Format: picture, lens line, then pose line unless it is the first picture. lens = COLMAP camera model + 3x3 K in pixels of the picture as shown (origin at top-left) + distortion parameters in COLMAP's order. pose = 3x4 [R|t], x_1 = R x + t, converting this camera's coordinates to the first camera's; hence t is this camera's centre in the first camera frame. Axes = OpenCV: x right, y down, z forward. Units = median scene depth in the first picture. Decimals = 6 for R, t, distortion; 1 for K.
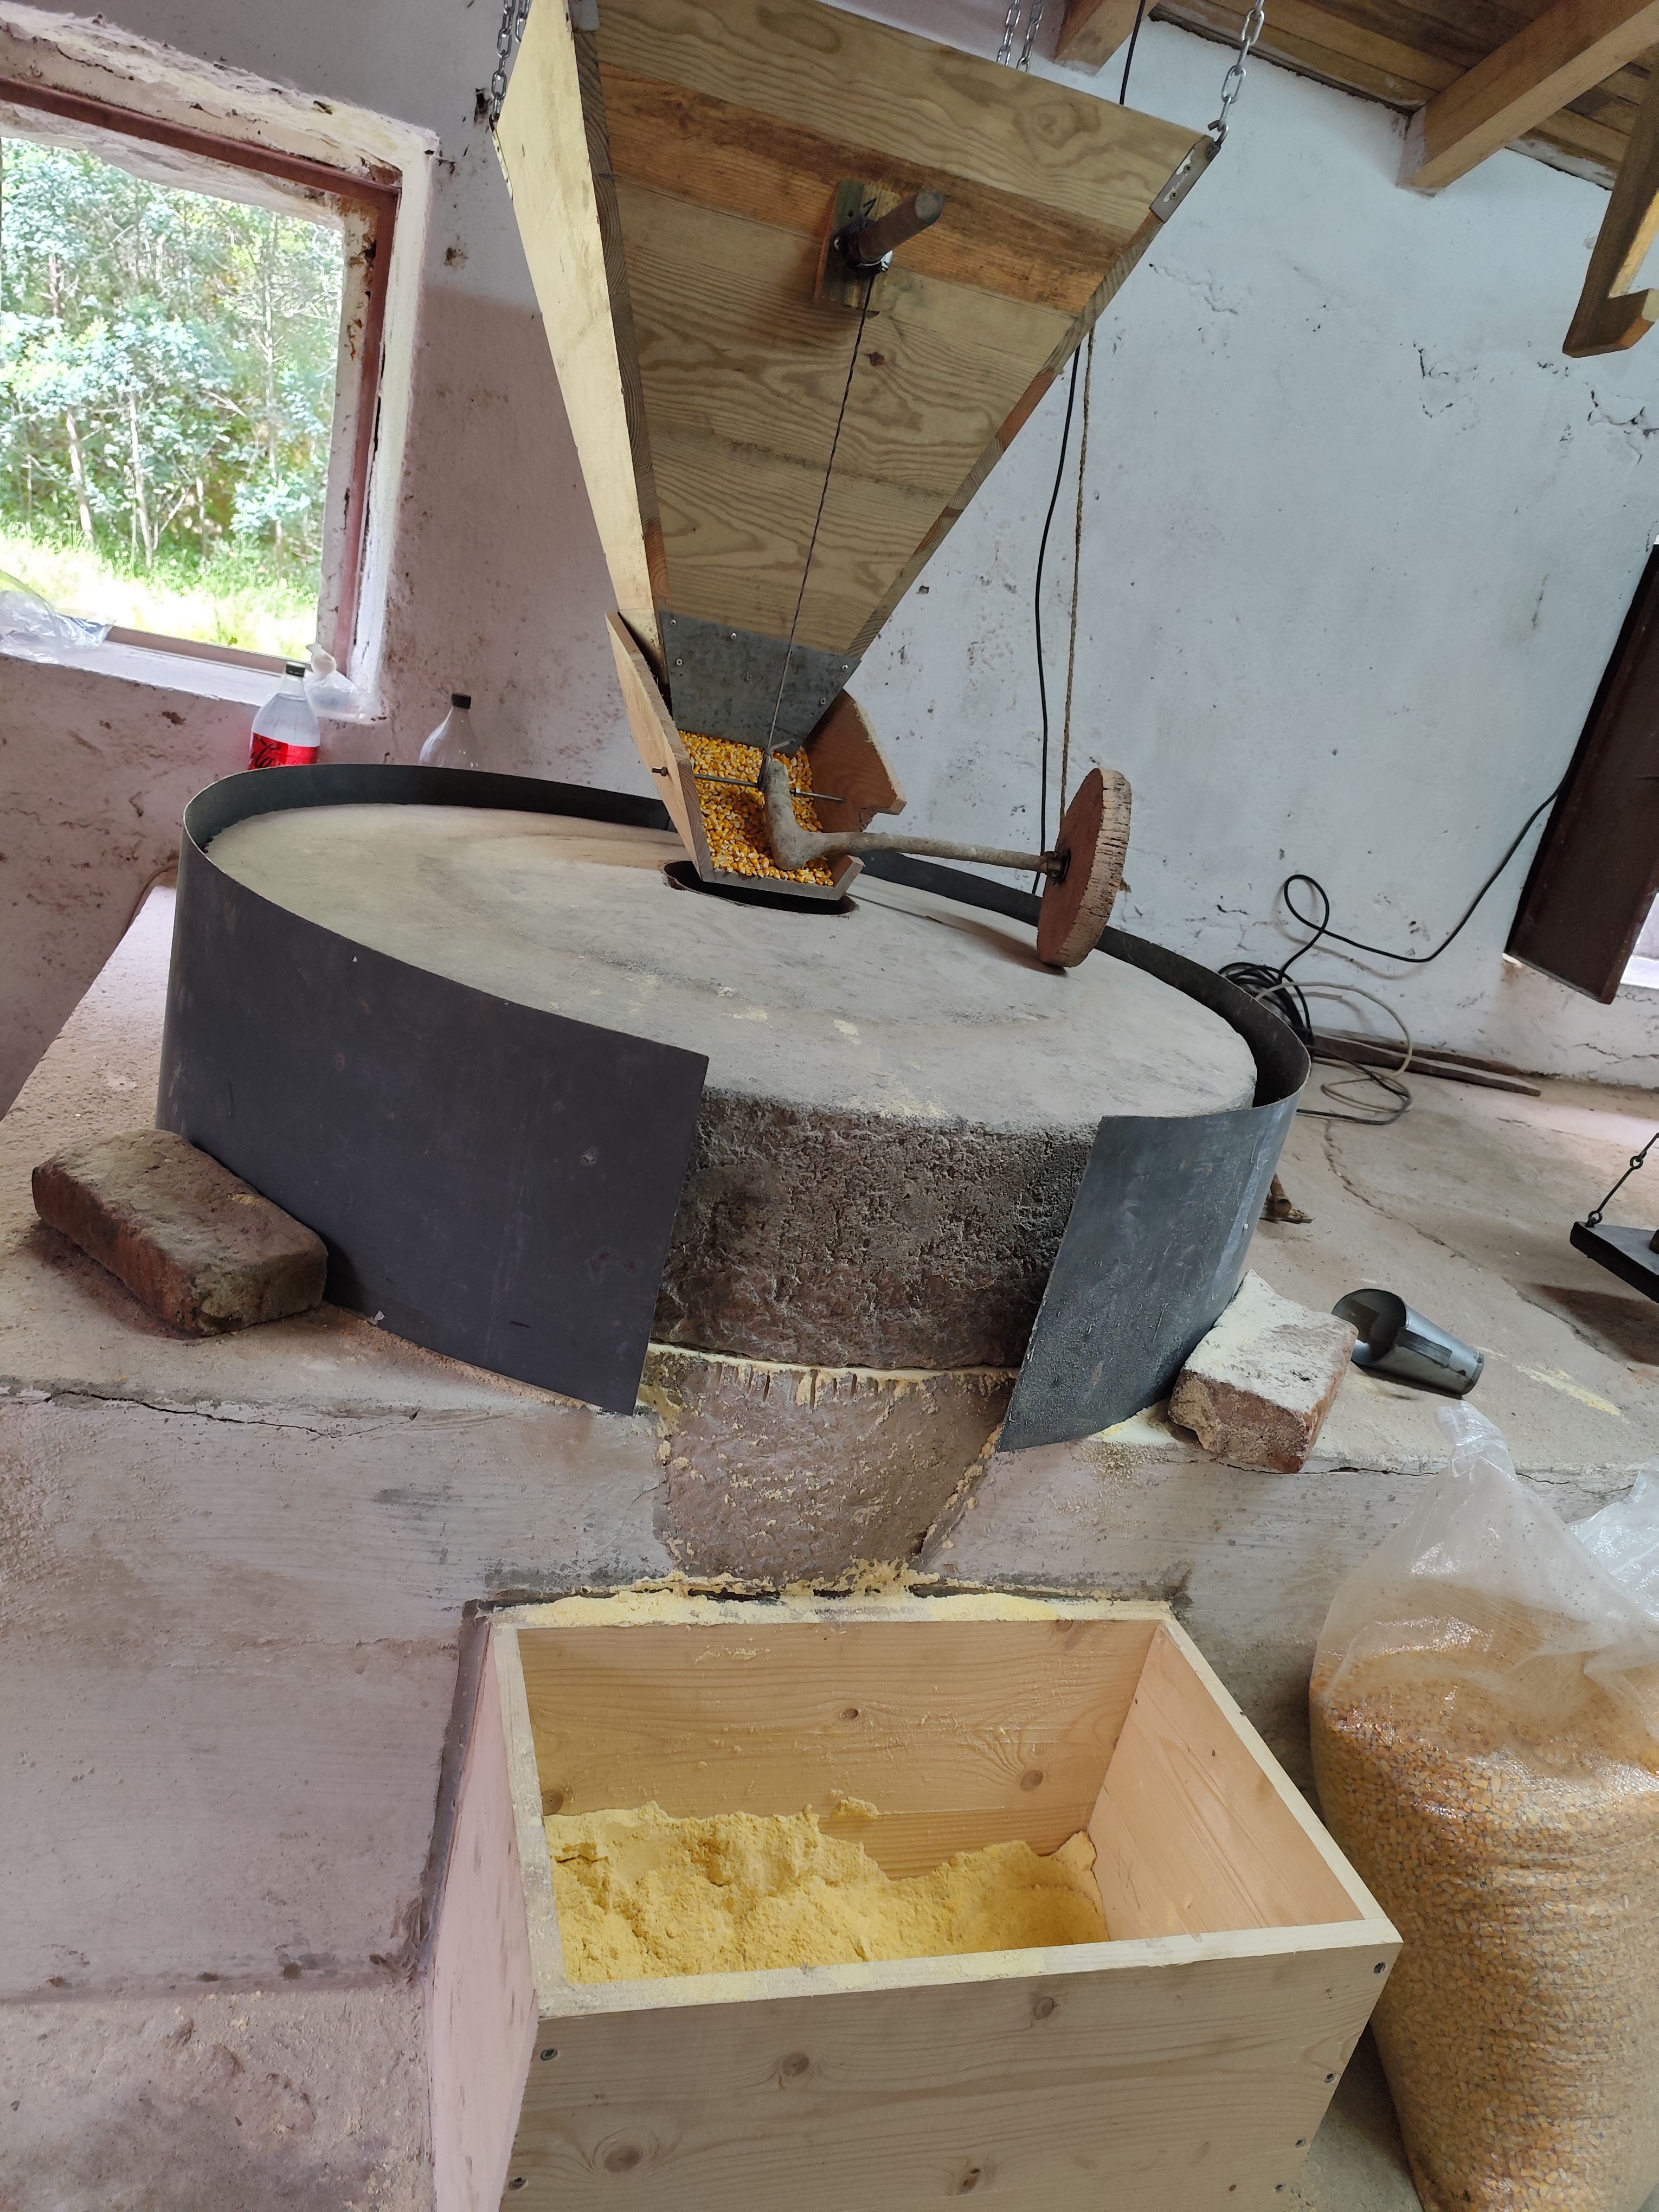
lens RADIAL K [[1502.5, 0, 829.5], [0, 1502.5, 1106.0], [0, 0, 1]] dist [0.036764, -0.044862]
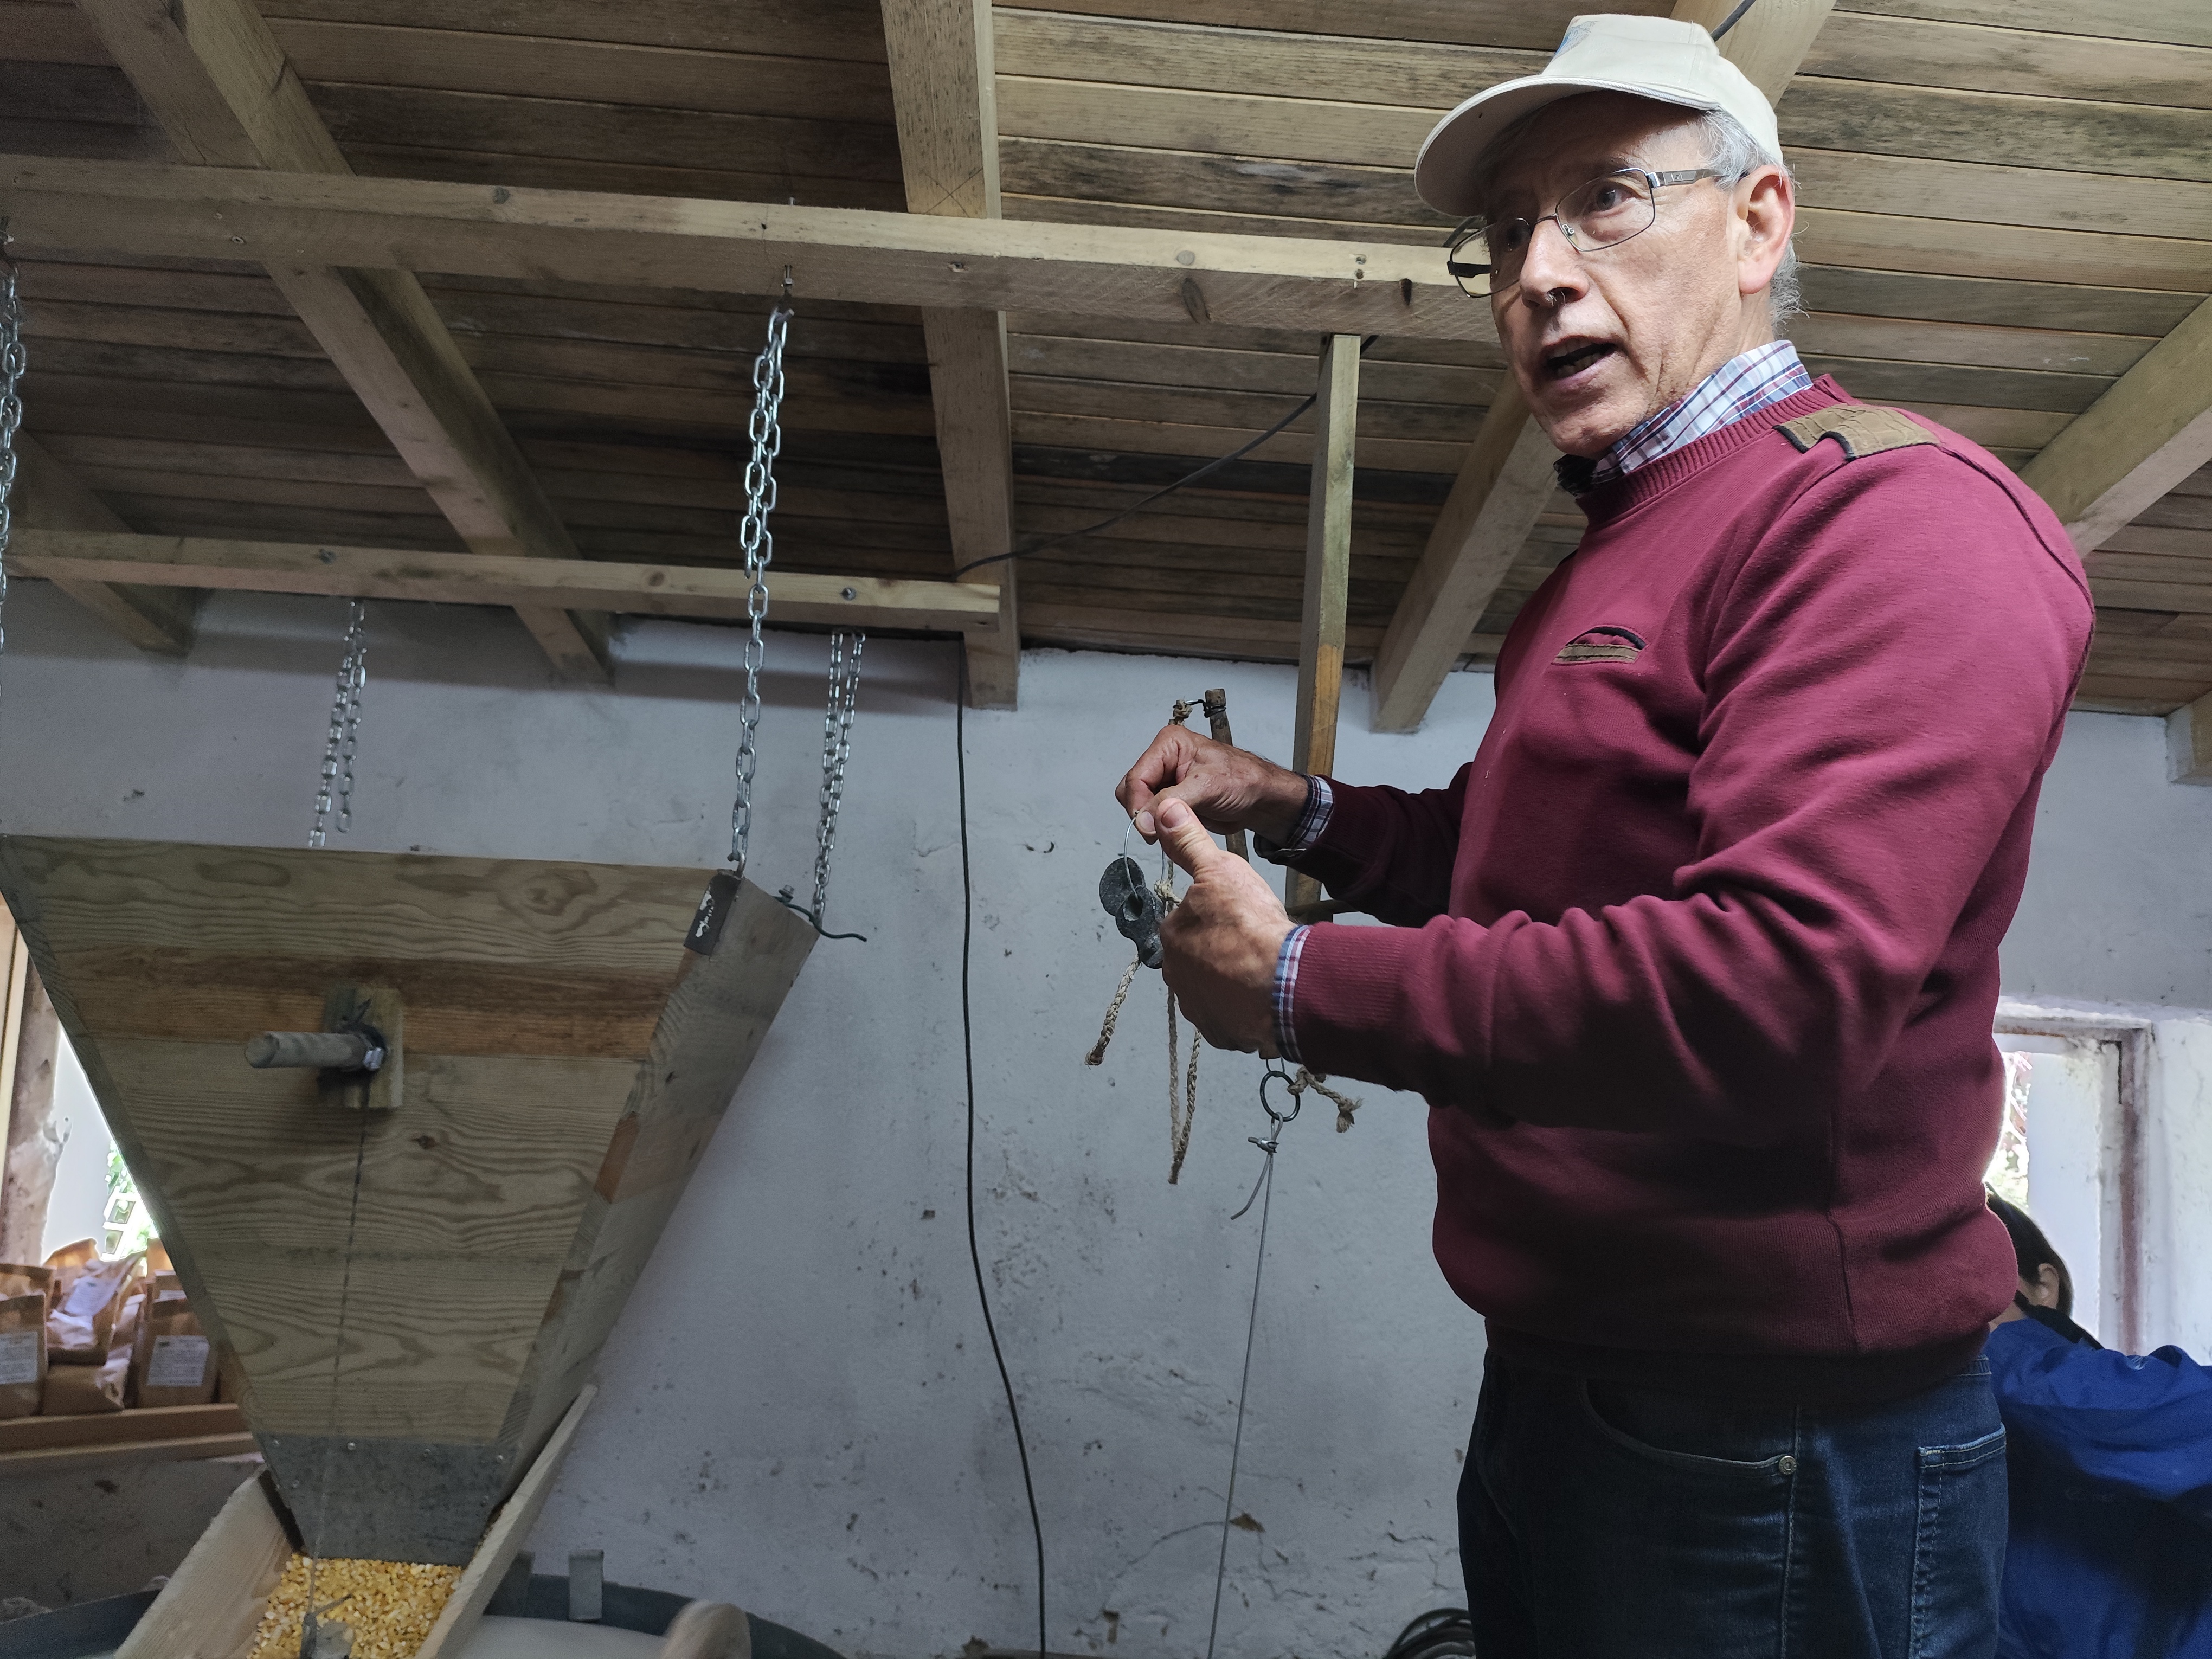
lens RADIAL K [[1502.5, 0, 1137.1], [0, 1502.5, 841.2], [0, 0, 1]] dist [0.036764, -0.044862]
pose [[0.965831, -0.175960, -0.190284, 0.640899], [0.078420, 0.898197, -0.432542, -0.236907], [0.247023, 0.402840, 0.881305, 0.248749]]
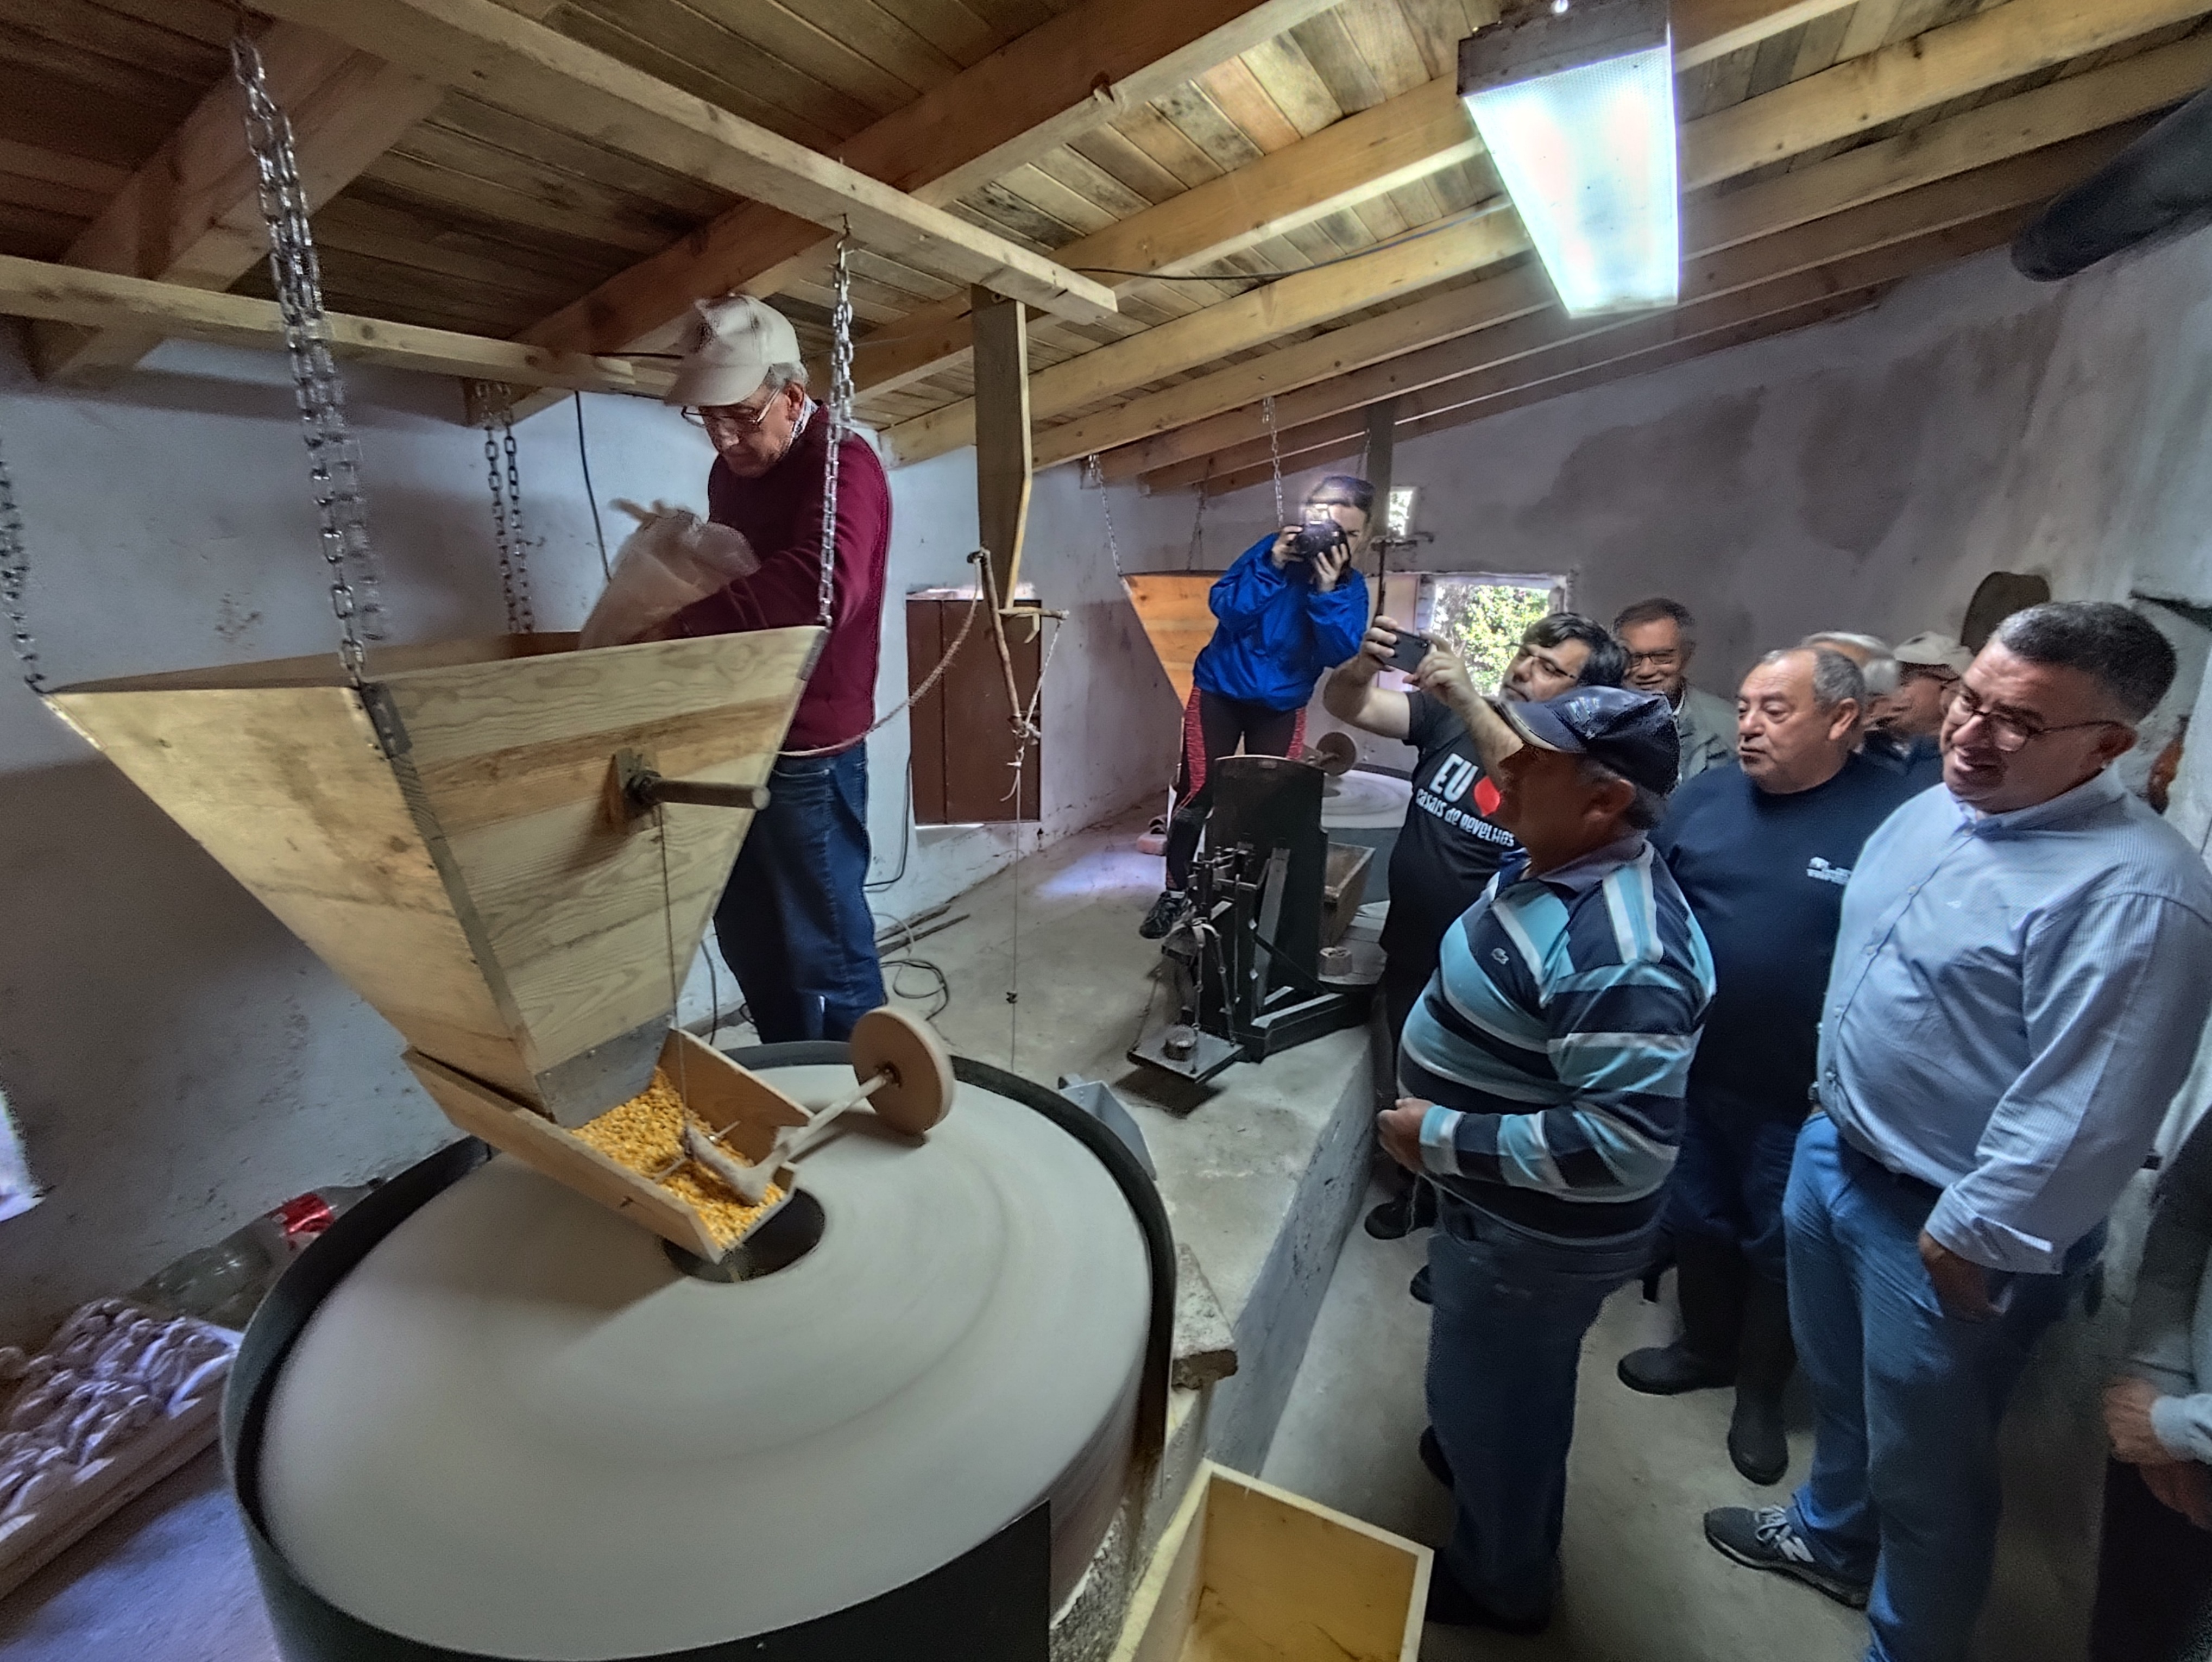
lens RADIAL K [[1013.9, 0, 1095.7], [0, 1013.9, 832.8], [0, 0, 1]] dist [0.001594, -0.012178]
pose [[0.644727, -0.401426, 0.650526, -0.291914], [0.360507, 0.910105, 0.204313, -0.544544], [-0.674063, 0.102793, 0.731486, 0.113159]]
